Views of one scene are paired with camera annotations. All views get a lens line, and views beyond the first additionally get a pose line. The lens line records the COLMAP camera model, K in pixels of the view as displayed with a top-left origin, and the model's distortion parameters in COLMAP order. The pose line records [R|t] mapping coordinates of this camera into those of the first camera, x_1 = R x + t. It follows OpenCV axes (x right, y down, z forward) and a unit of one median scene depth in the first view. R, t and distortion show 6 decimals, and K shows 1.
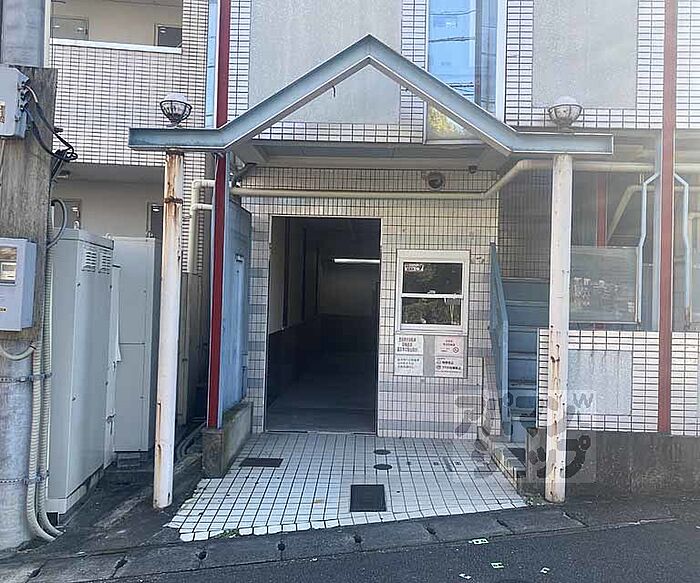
lens RADIAL K [[586.5, 0, 351.6], [0, 586.5, 291.2], [0, 0, 1]] dist [0.017110, 0.003779]
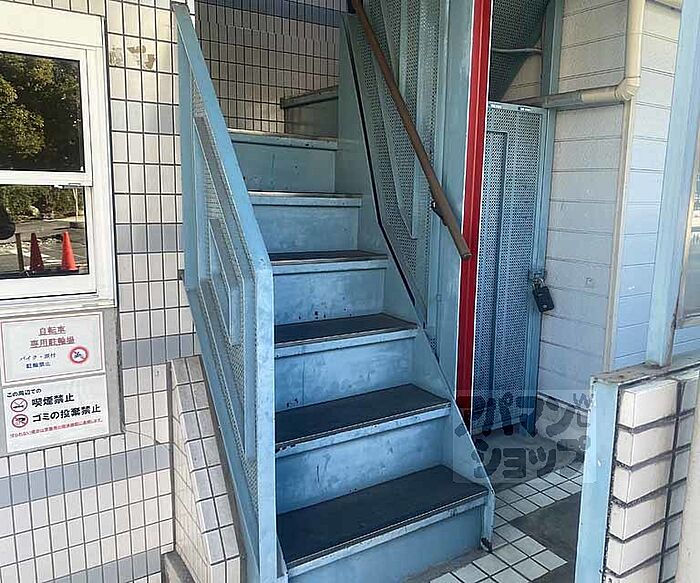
lens RADIAL K [[586.5, 0, 351.6], [0, 586.5, 287.6], [0, 0, 1]] dist [0.017110, 0.003779]
pose [[0.827827, -0.099913, 0.552015, 0.129227], [-0.011389, 0.980816, 0.194603, 0.003652], [-0.560869, -0.167384, 0.810808, 0.675854]]
